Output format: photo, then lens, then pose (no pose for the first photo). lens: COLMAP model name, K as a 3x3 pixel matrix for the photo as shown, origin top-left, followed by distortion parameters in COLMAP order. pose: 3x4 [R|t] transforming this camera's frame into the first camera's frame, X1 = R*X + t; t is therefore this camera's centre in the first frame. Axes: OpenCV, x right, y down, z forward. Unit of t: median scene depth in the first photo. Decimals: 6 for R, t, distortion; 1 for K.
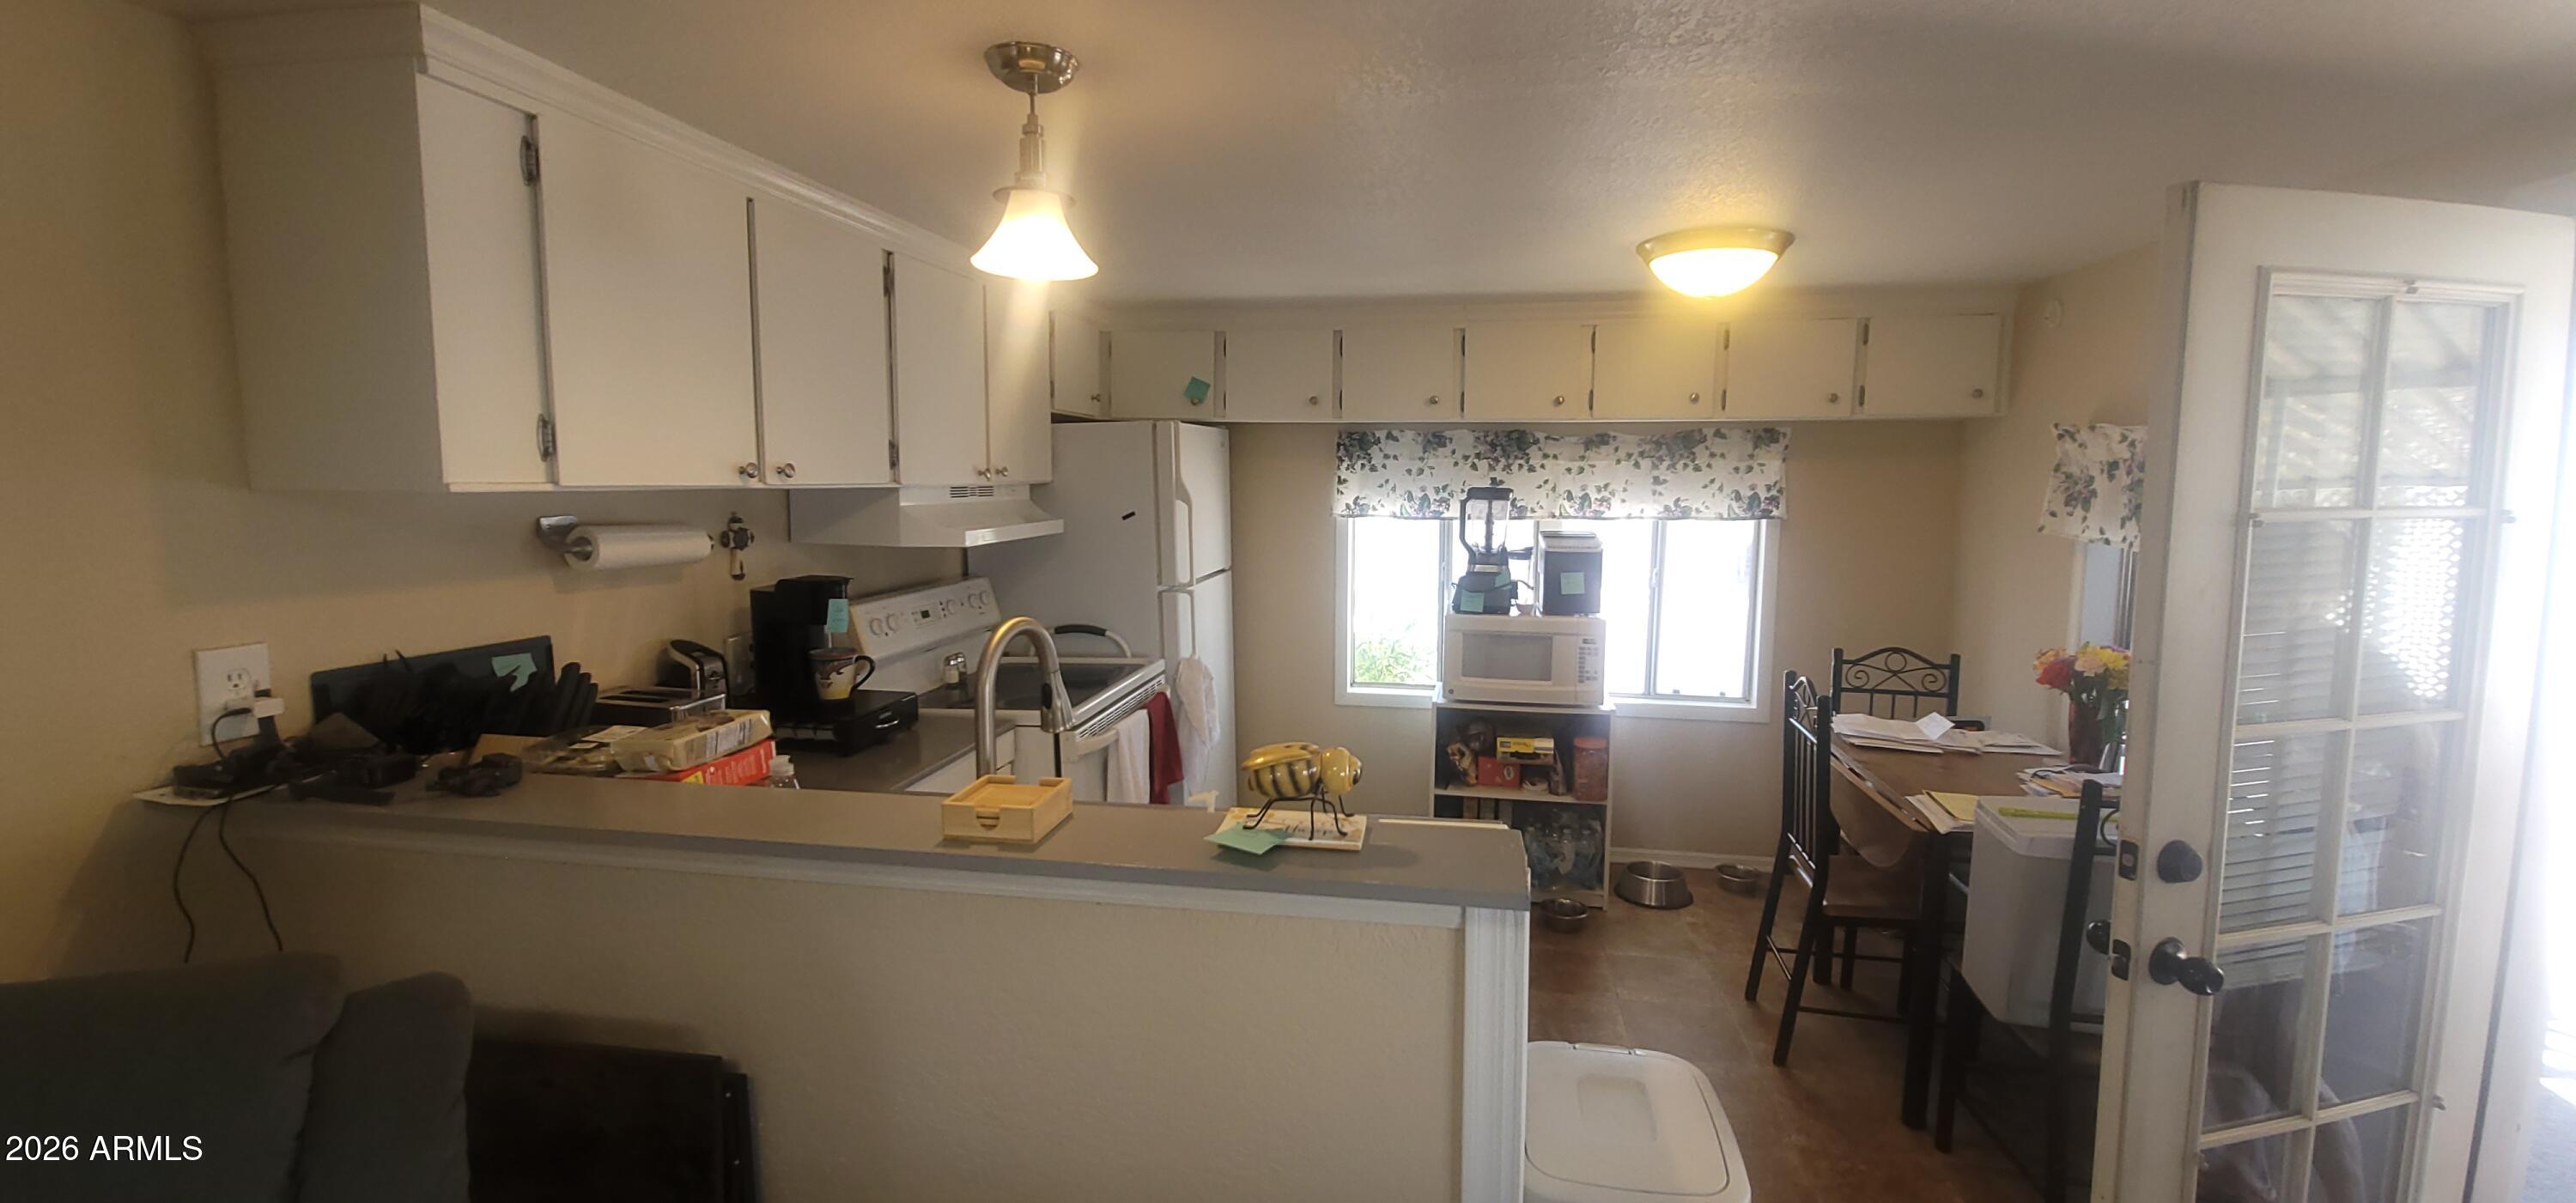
lens RADIAL K [[1028.2, 0, 1303.3], [0, 1028.2, 590.5], [0, 0, 1]] dist [-0.009968, -0.000154]
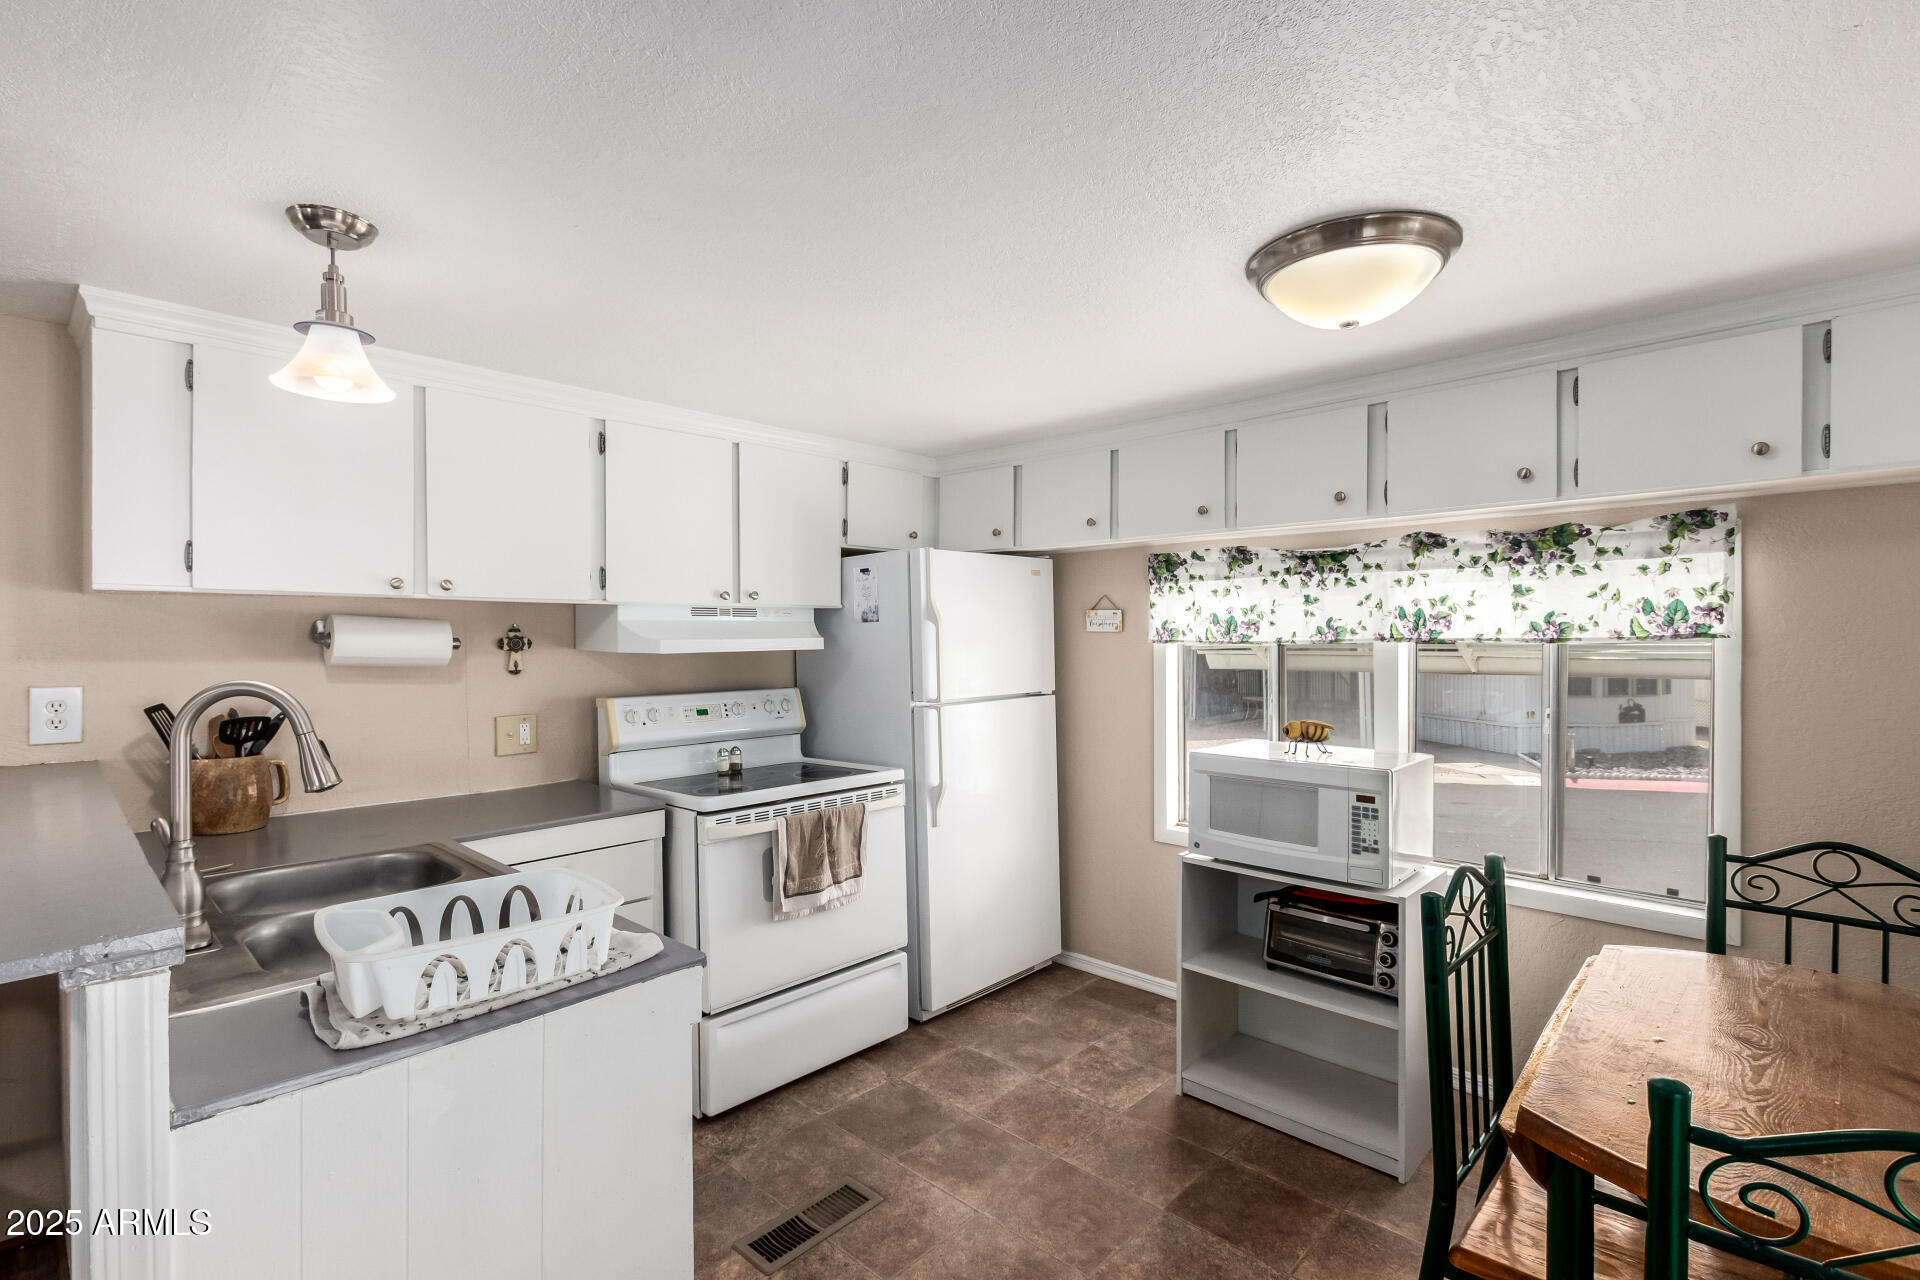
lens RADIAL K [[866.0, 0, 960.0], [0, 866.0, 640.0], [0, 0, 1]] dist [-0.002410, -0.000683]
pose [[0.830291, -0.006438, -0.557293, 0.405185], [-0.054393, 0.994224, -0.092524, 0.012517], [0.554669, 0.107135, 0.825145, 0.280809]]
